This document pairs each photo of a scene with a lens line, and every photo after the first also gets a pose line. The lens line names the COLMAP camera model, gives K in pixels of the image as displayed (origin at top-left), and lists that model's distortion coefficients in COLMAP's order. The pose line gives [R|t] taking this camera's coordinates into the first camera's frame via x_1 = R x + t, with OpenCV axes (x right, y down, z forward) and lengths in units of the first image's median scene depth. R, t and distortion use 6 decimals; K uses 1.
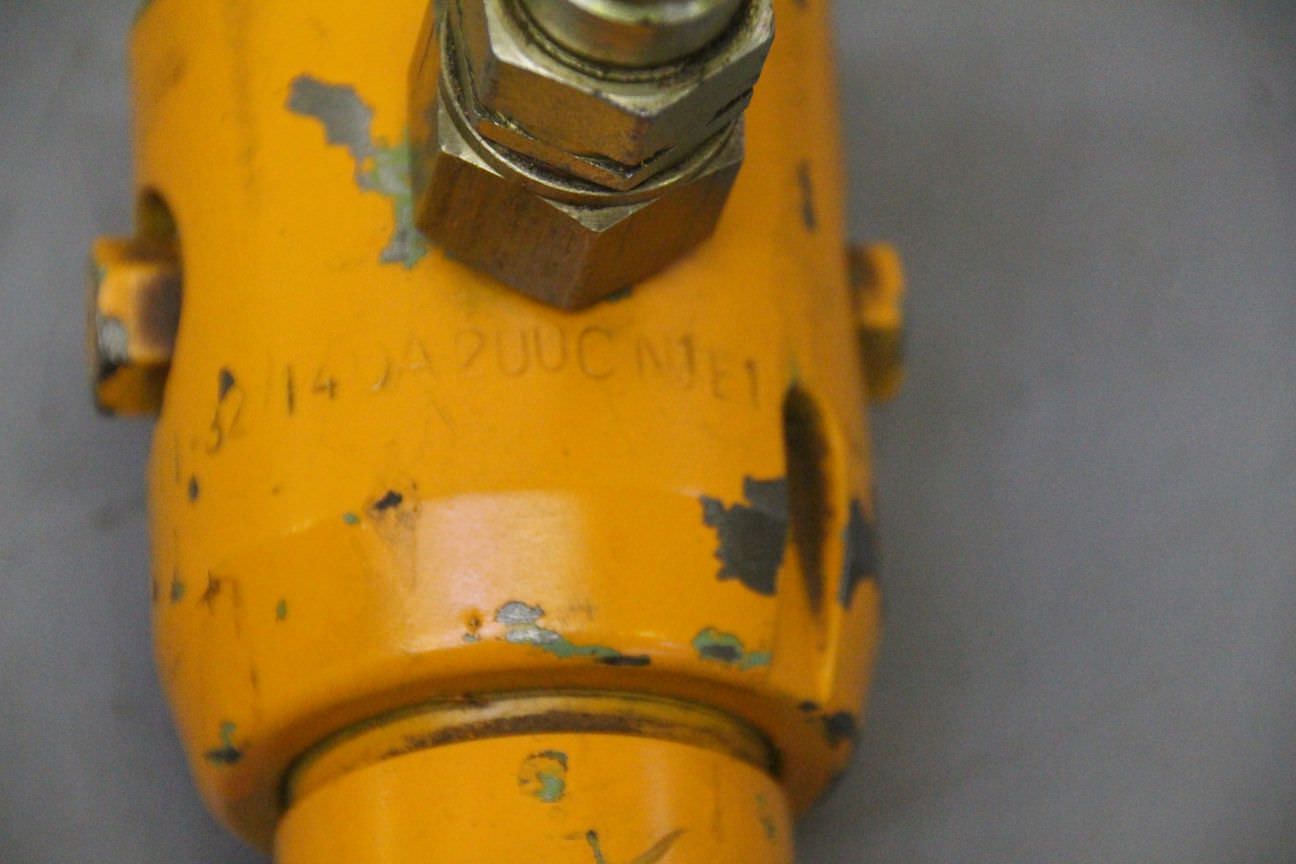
lens RADIAL K [[4797.3, 0, 648.0], [0, 4797.3, 432.0], [0, 0, 1]] dist [0.203883, 2.160105]
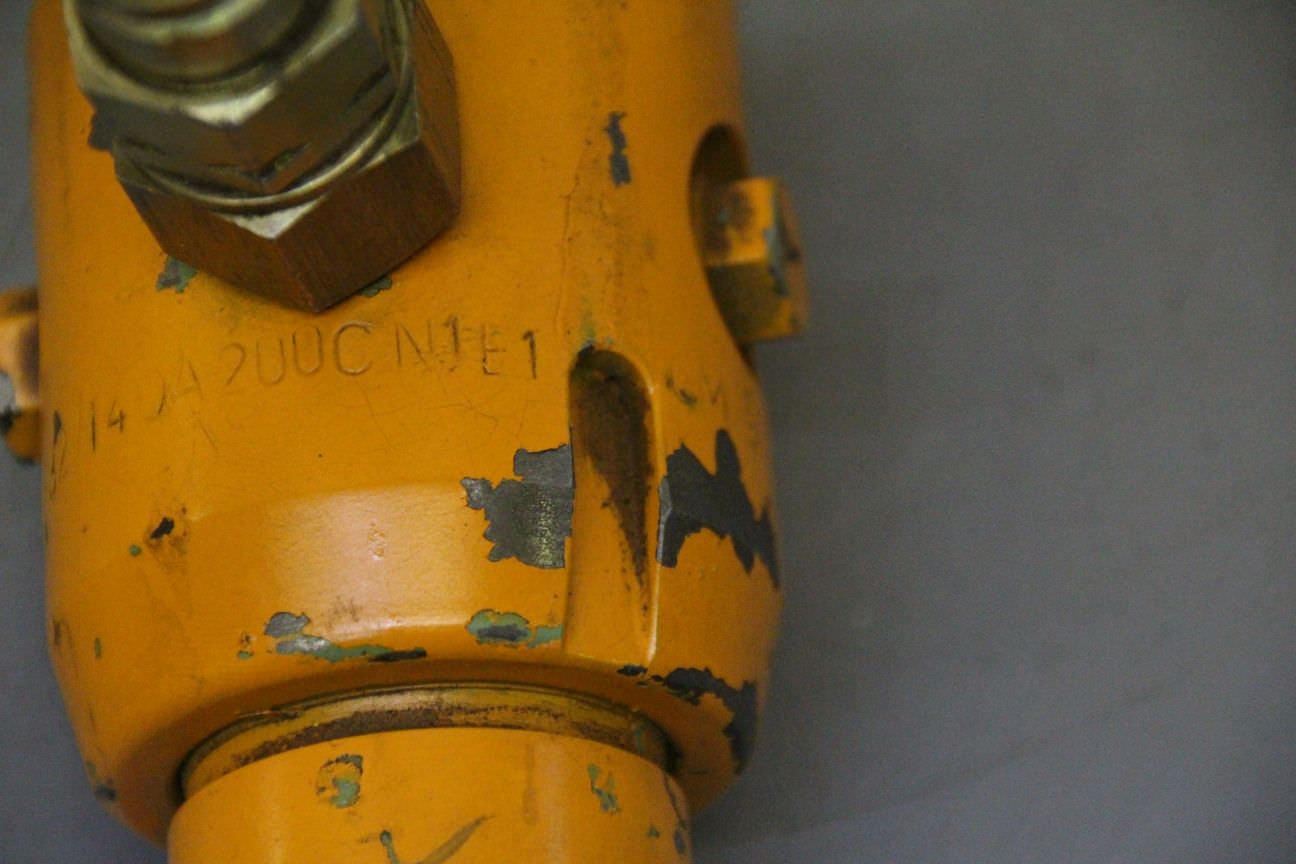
lens RADIAL K [[4797.3, 0, 648.0], [0, 4797.3, 432.0], [0, 0, 1]] dist [0.203883, 2.160105]
pose [[0.964060, -0.143072, -0.223874, 0.270510], [0.148217, 0.988935, 0.006255, 0.003198], [0.220502, -0.039212, 0.974598, 0.045682]]
